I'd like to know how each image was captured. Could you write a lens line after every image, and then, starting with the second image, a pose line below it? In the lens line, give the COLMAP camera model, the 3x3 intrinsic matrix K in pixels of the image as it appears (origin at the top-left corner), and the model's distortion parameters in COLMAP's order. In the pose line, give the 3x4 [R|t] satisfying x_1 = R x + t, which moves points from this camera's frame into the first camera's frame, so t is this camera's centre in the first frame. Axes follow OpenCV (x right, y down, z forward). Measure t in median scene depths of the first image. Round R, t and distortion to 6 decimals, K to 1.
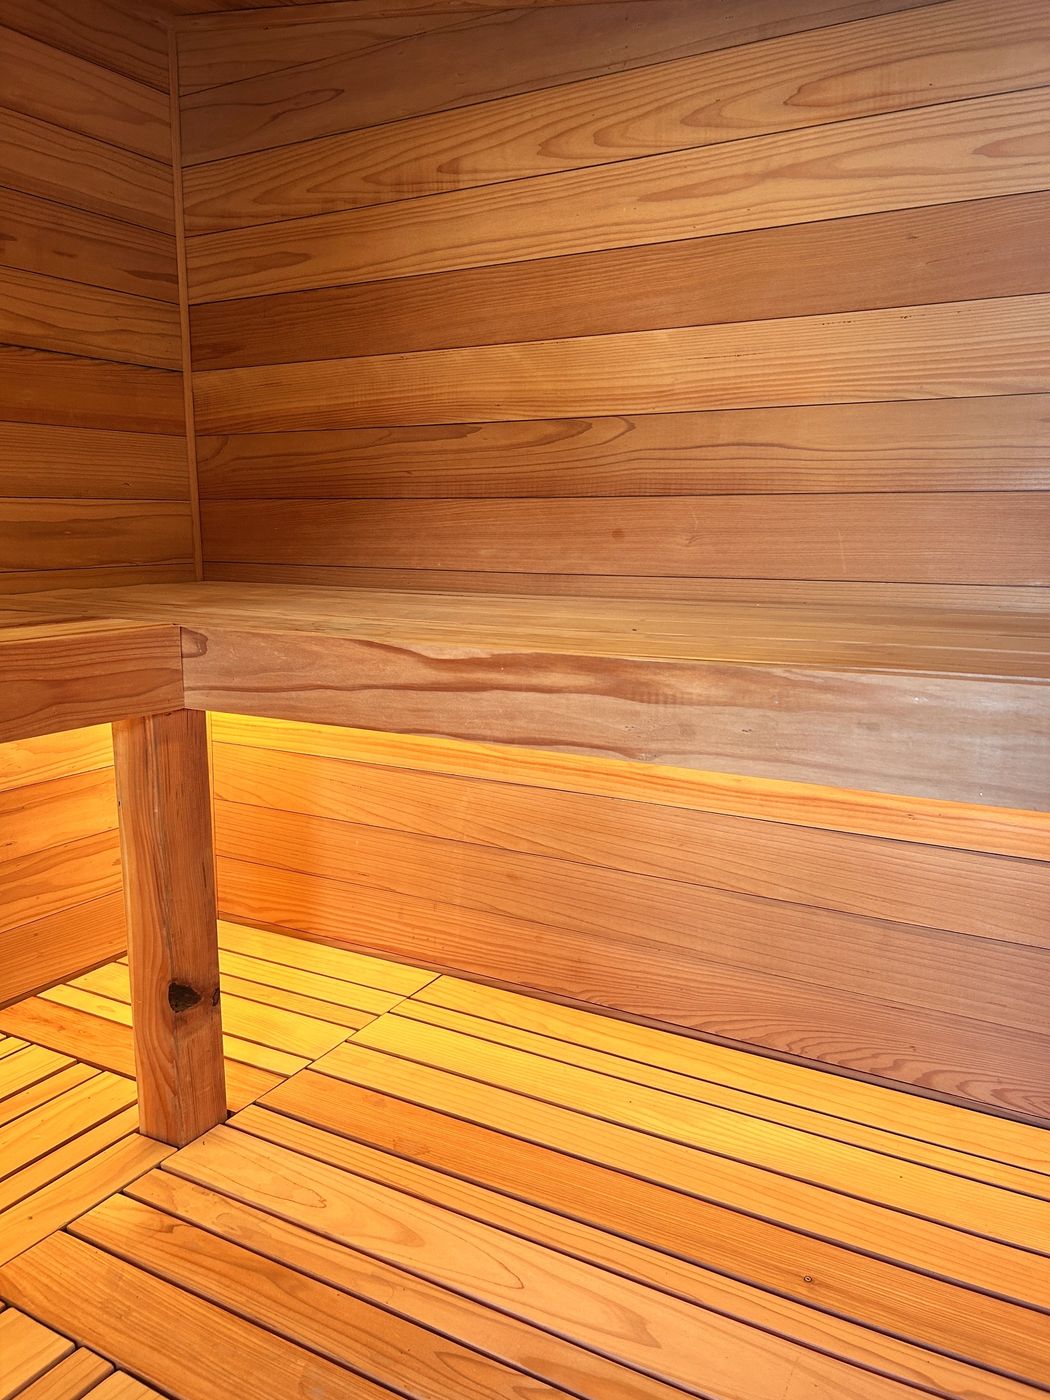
lens RADIAL K [[1056.8, 0, 535.5], [0, 1056.8, 698.7], [0, 0, 1]] dist [0.036971, -0.054286]
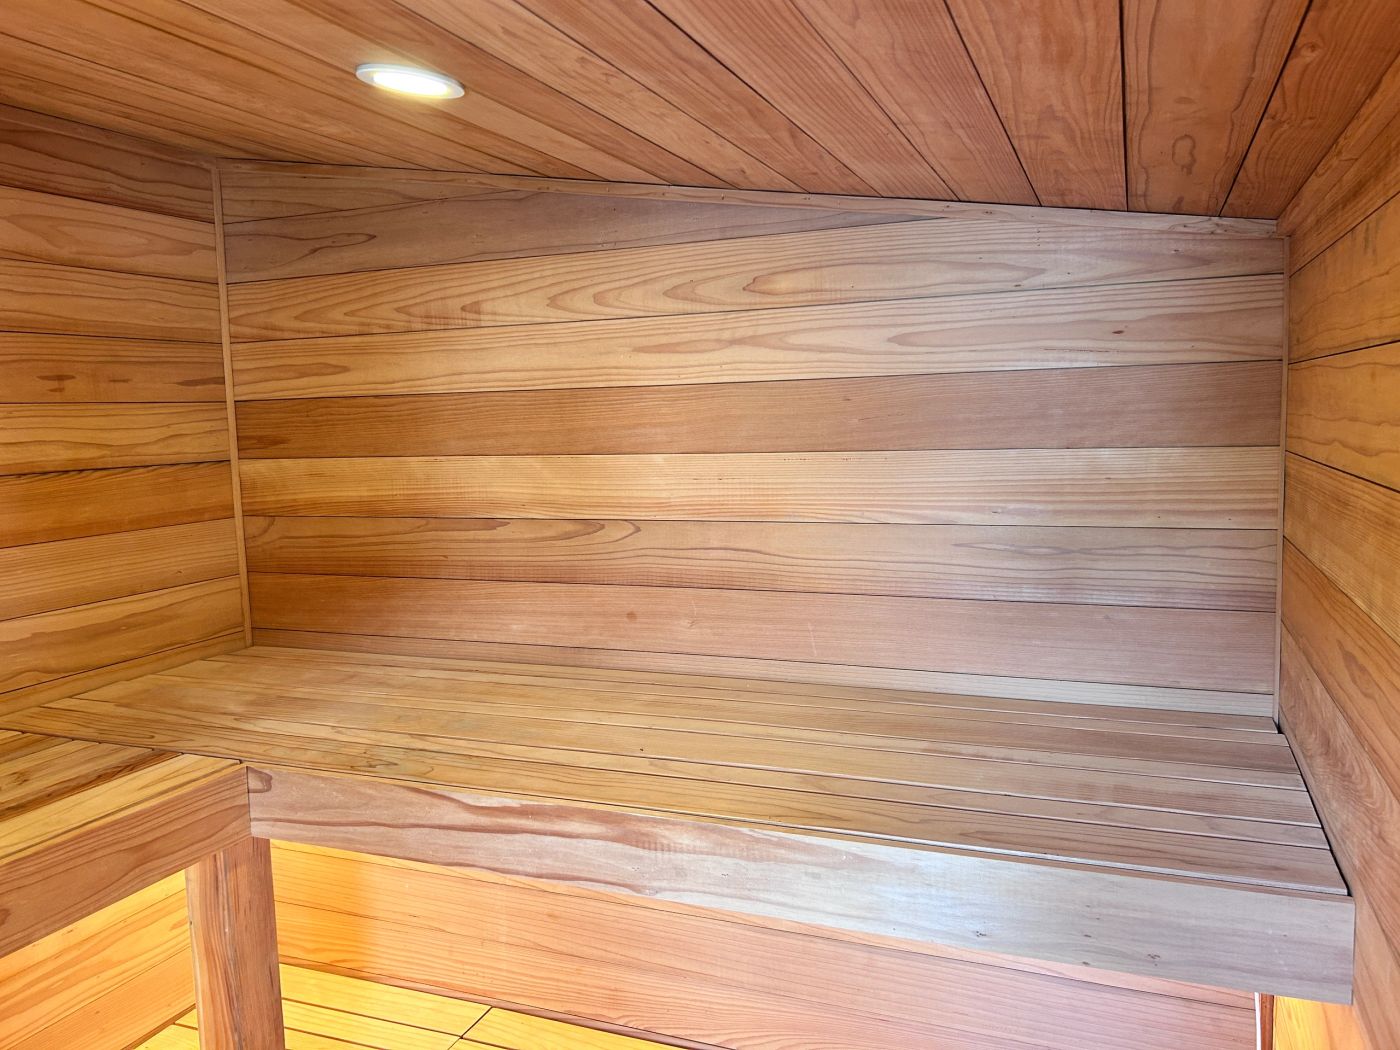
lens RADIAL K [[1056.8, 0, 720.7], [0, 1056.8, 494.1], [0, 0, 1]] dist [0.036971, -0.054286]
pose [[0.989960, -0.044817, 0.134054, 0.027438], [0.055503, 0.995480, -0.077068, -0.208627], [-0.129994, 0.083735, 0.987973, -0.193538]]
